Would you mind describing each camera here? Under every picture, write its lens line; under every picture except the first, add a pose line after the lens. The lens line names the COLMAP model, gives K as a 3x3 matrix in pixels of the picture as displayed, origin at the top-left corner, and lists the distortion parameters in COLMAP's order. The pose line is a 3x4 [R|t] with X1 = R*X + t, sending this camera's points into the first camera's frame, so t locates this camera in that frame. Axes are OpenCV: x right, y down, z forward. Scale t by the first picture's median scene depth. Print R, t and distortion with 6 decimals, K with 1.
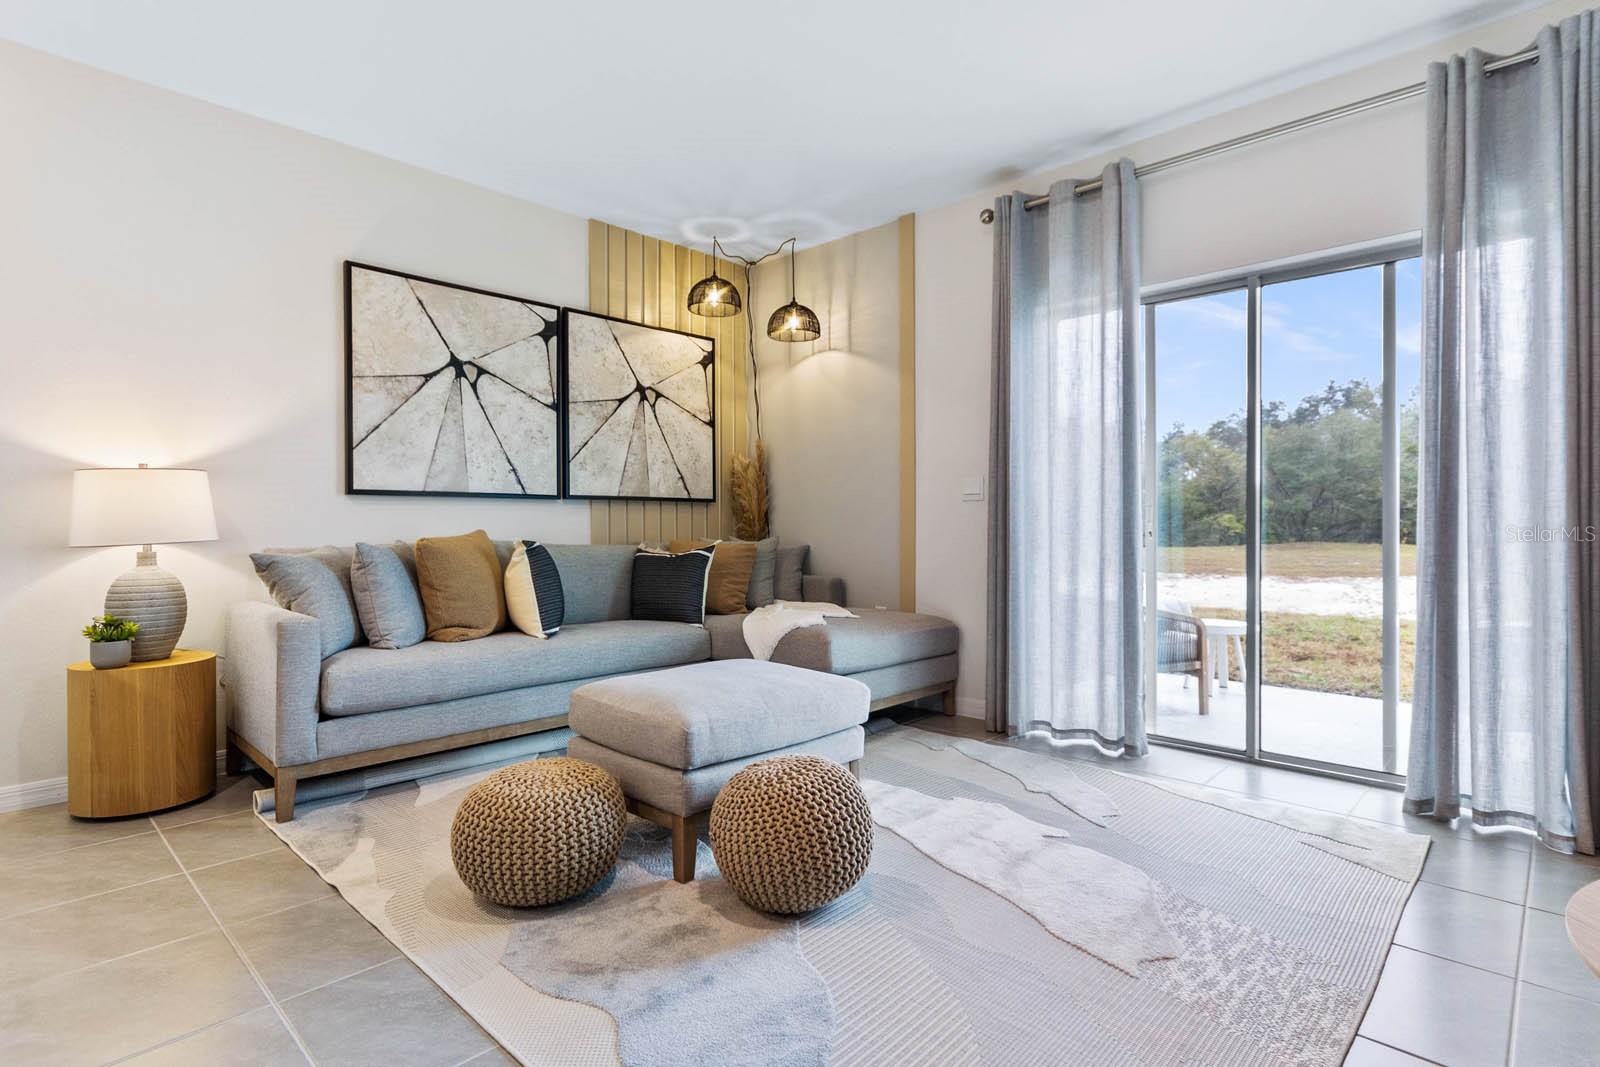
lens RADIAL K [[816.2, 0, 801.6], [0, 816.2, 529.9], [0, 0, 1]] dist [-0.002910, 0.006126]
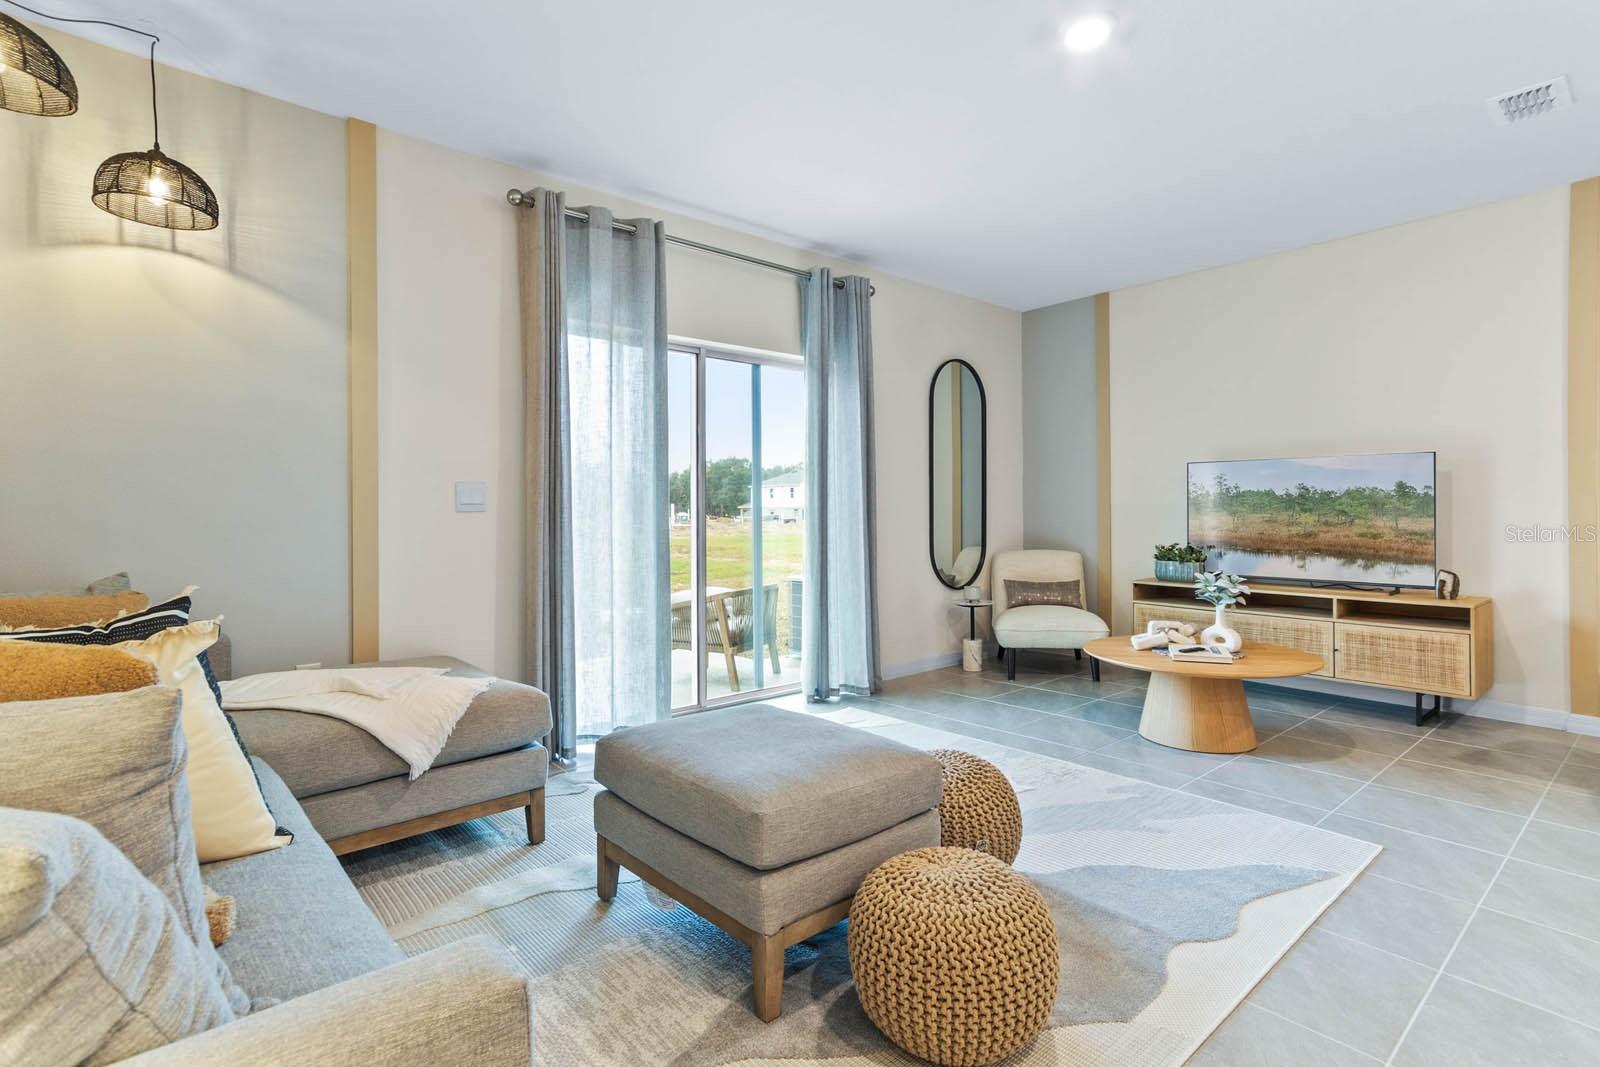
lens RADIAL K [[765.9, 0, 810.5], [0, 765.9, 531.6], [0, 0, 1]] dist [0.004803, 0.008612]
pose [[0.092878, -0.025789, 0.995344, -0.641381], [0.010904, 0.999631, 0.024883, -0.033475], [-0.995618, 0.008543, 0.093124, 0.639697]]
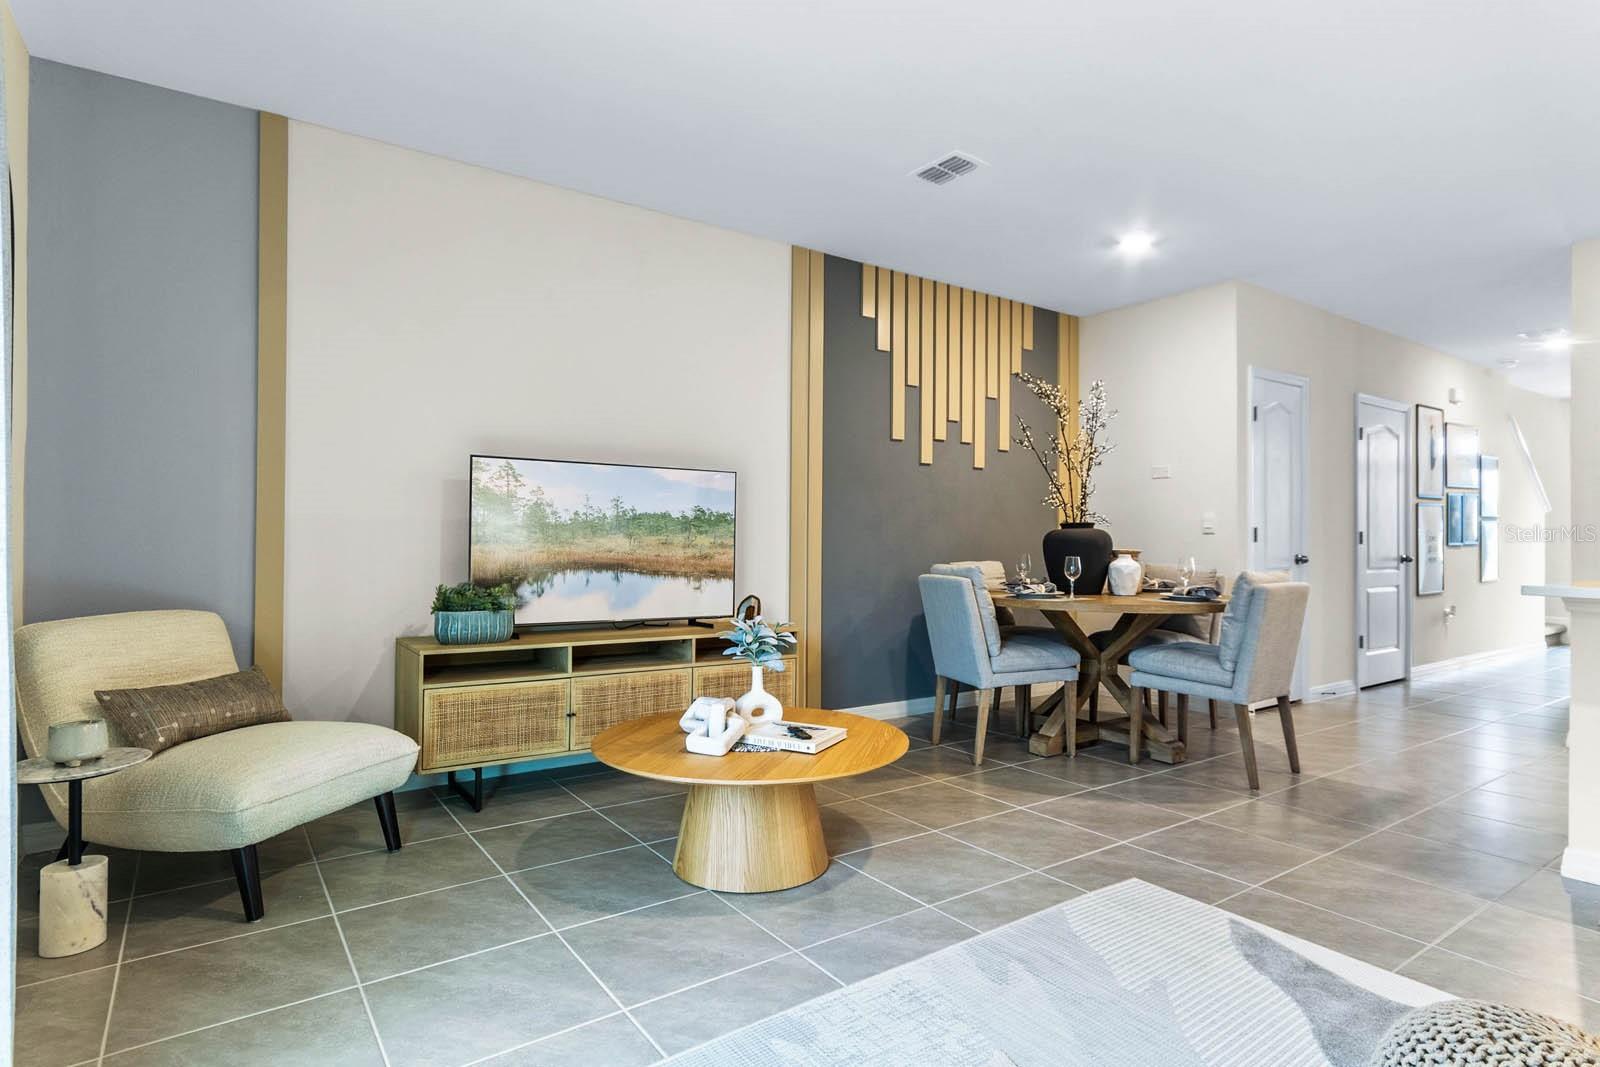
lens RADIAL K [[842.7, 0, 824.1], [0, 842.7, 529.5], [0, 0, 1]] dist [0.000422, 0.005427]
pose [[-0.983447, -0.004937, 0.181130, 0.205375], [-0.005466, 0.999982, -0.002421, -0.029163], [-0.181115, -0.003371, -0.983456, 0.960054]]
